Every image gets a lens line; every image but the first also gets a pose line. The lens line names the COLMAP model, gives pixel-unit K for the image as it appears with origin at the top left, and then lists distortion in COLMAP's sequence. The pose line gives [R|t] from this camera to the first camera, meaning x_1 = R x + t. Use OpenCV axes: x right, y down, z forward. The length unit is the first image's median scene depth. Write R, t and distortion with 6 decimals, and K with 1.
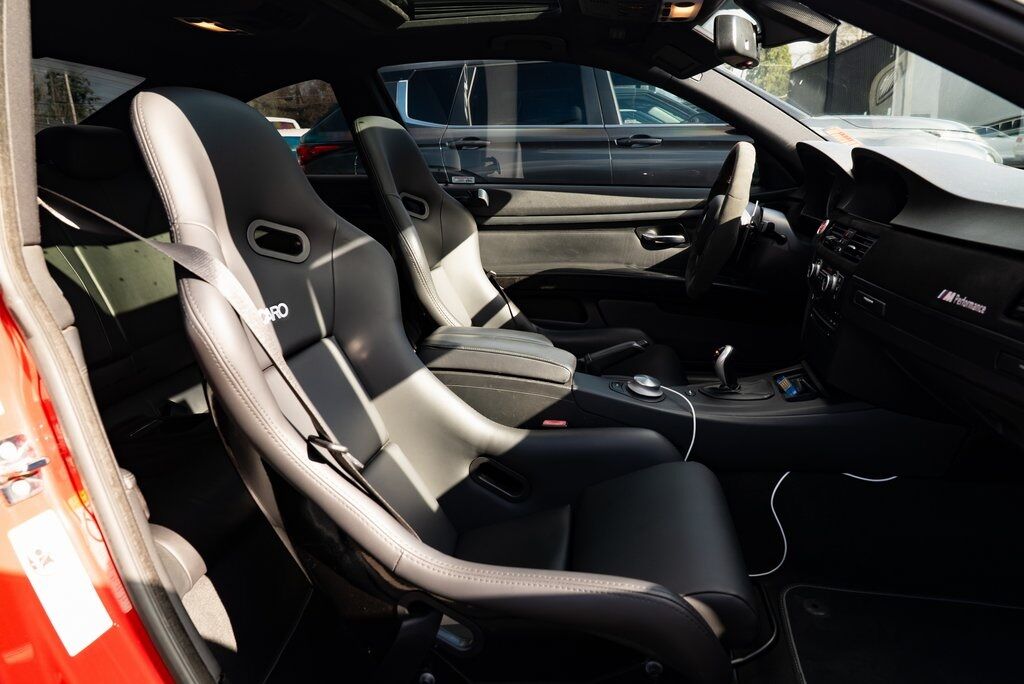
lens RADIAL K [[704.4, 0, 512.0], [0, 704.4, 342.0], [0, 0, 1]] dist [-0.039847, 0.043013]
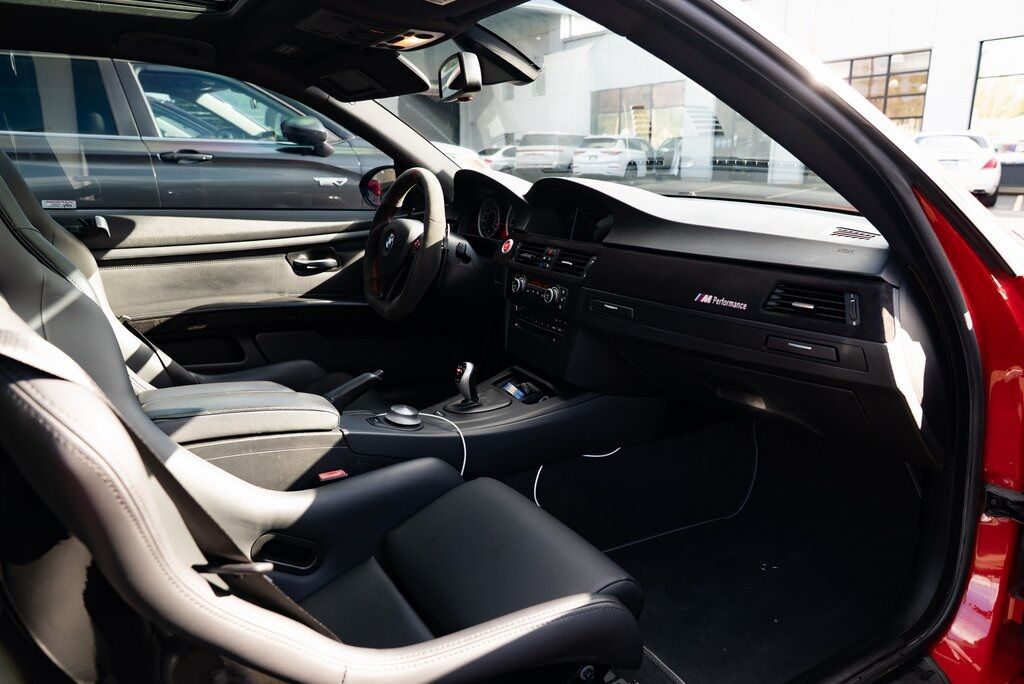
lens RADIAL K [[704.4, 0, 512.0], [0, 704.4, 342.0], [0, 0, 1]] dist [-0.039847, 0.043013]
pose [[0.765063, -0.129076, 0.630887, -0.202916], [0.141565, 0.989451, 0.030763, -0.032197], [-0.628202, 0.065776, 0.775265, 0.091345]]
